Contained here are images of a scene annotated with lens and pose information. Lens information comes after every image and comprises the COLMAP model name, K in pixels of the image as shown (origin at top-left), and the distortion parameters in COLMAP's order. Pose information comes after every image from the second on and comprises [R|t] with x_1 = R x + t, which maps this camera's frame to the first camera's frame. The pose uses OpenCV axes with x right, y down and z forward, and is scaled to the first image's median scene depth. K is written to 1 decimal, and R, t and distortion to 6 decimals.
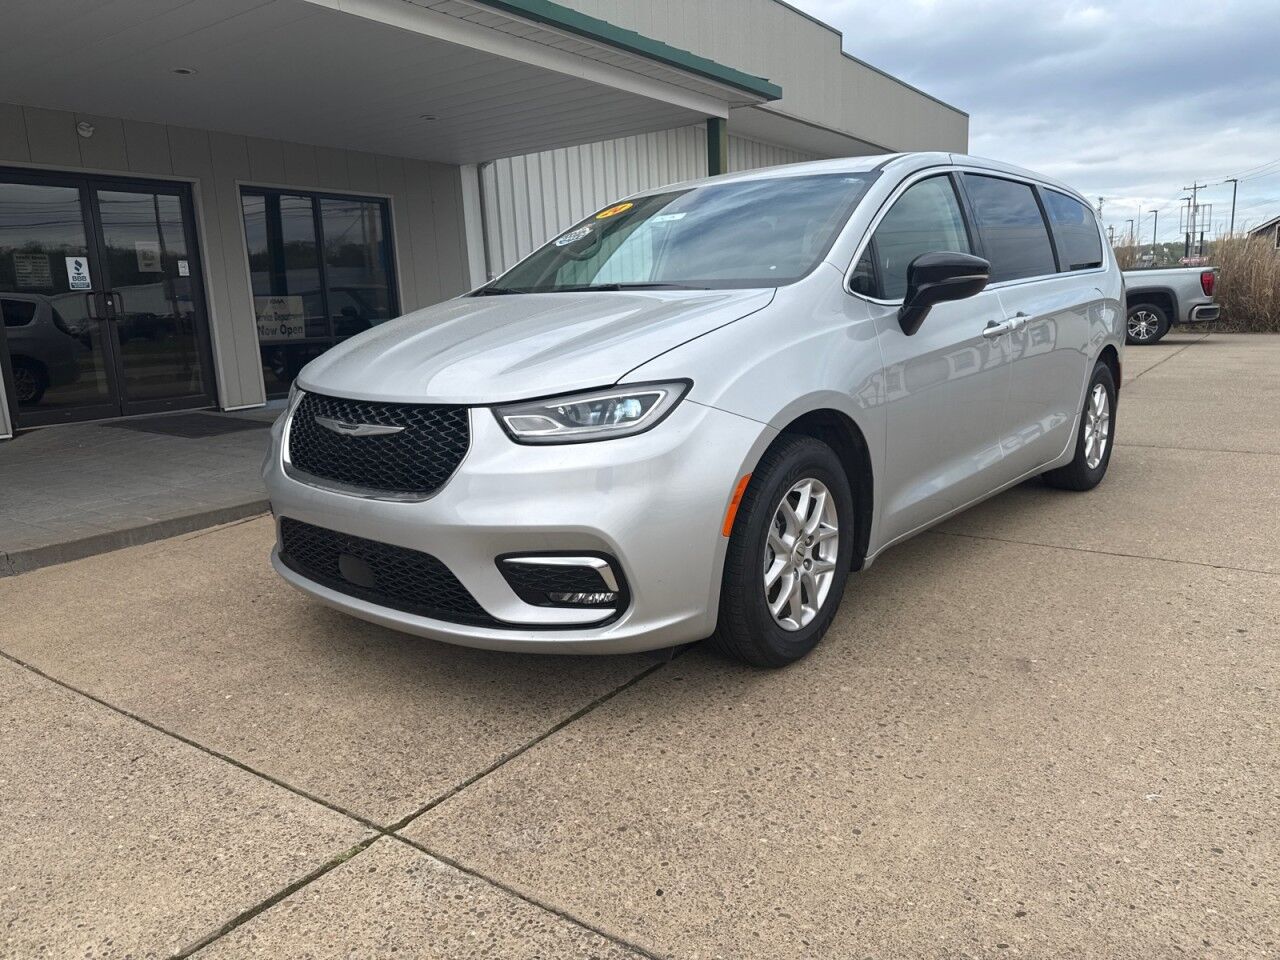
lens RADIAL K [[917.9, 0, 640.0], [0, 917.9, 480.0], [0, 0, 1]] dist [0.005820, -0.014360]
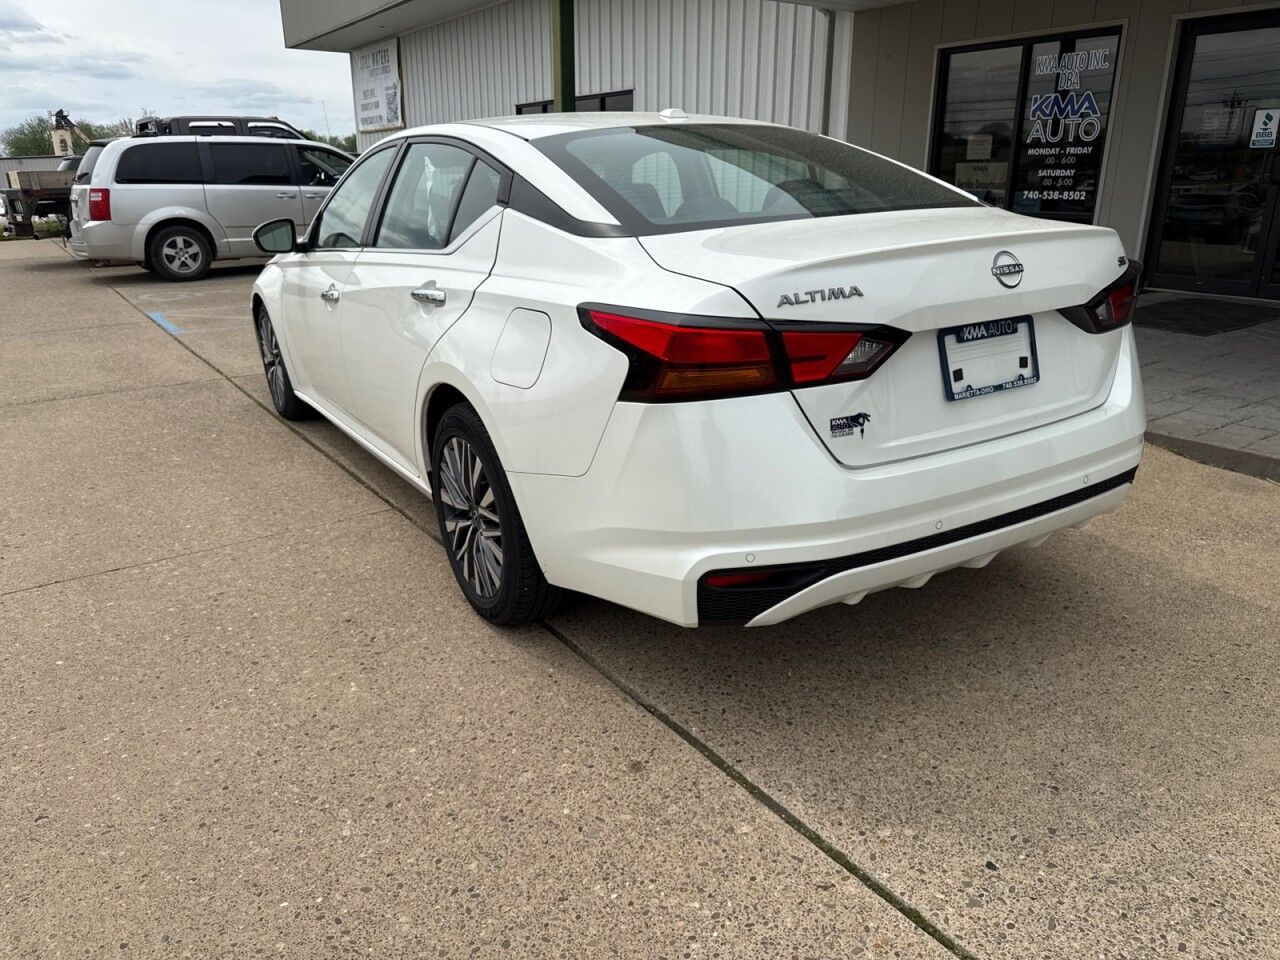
lens RADIAL K [[917.9, 0, 640.0], [0, 917.9, 480.0], [0, 0, 1]] dist [0.005820, -0.014360]
pose [[-0.349134, 0.334460, -0.875352, 0.514411], [-0.156208, 0.900292, 0.406293, -0.192906], [0.923961, 0.278587, -0.262078, 0.801356]]
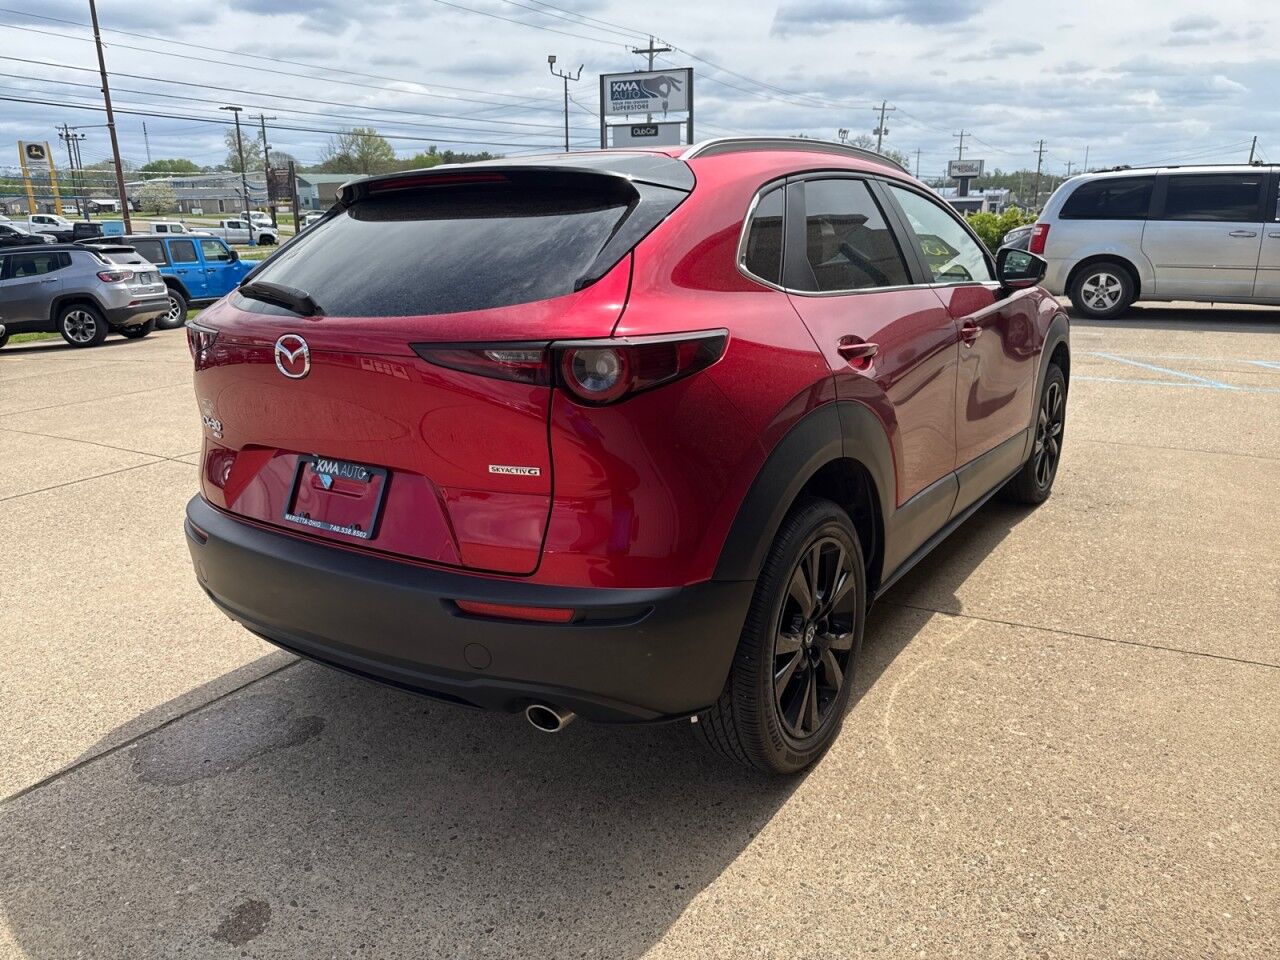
lens RADIAL K [[917.9, 0, 632.4], [0, 917.9, 482.7], [0, 0, 1]] dist [0.002357, -0.010299]
pose [[-0.998291, 0.058253, 0.004726, 0.100692], [0.053842, 0.885210, 0.462065, -0.241009], [0.022733, 0.461529, -0.886834, 1.020275]]
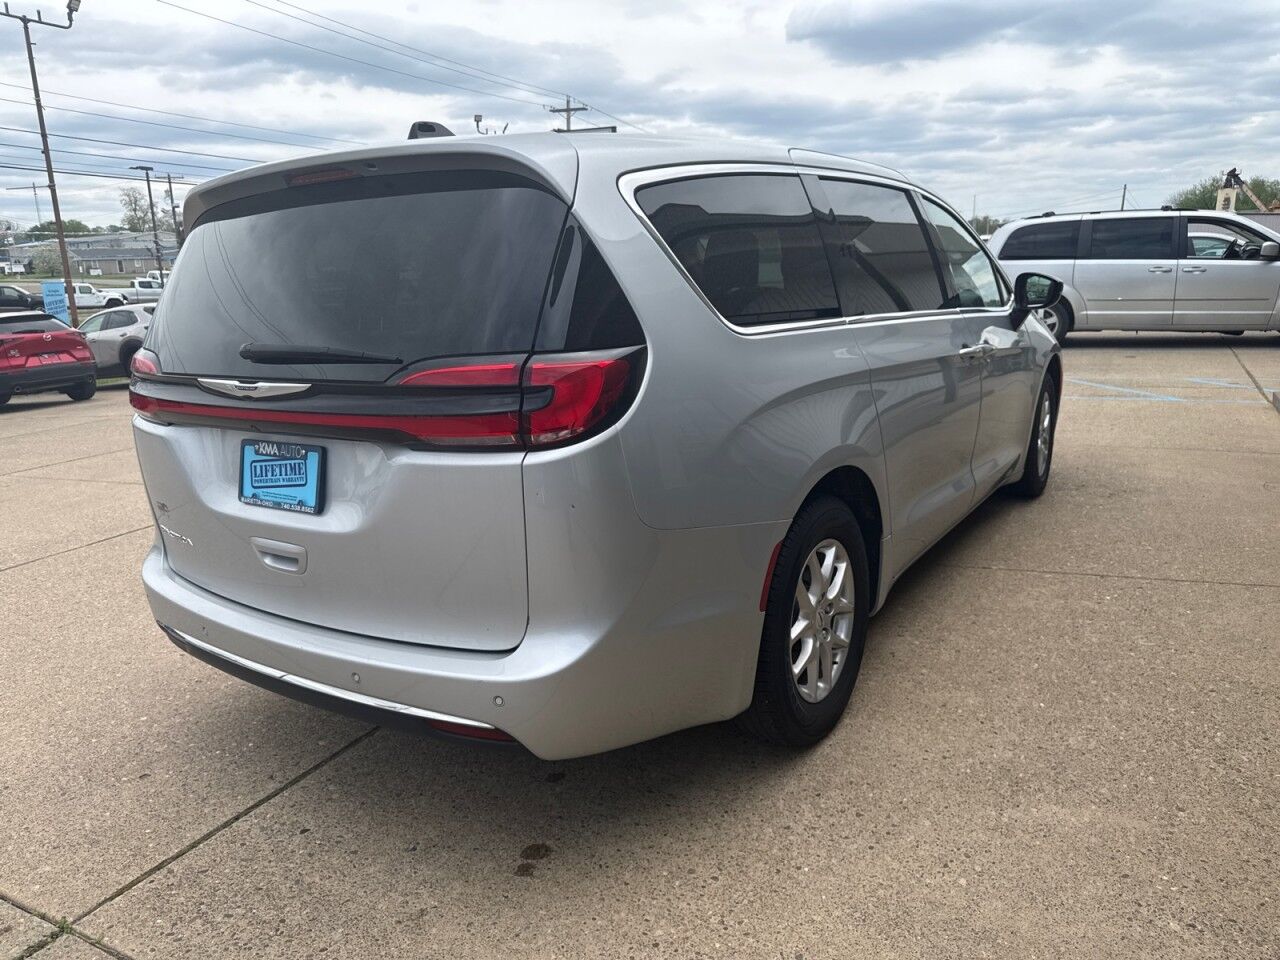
lens RADIAL K [[917.9, 0, 632.4], [0, 917.9, 482.7], [0, 0, 1]] dist [0.002357, -0.010299]
pose [[-0.991123, 0.098422, -0.089377, 0.226681], [0.052170, 0.906274, 0.419460, -0.257743], [0.122284, 0.411073, -0.903363, 1.090496]]
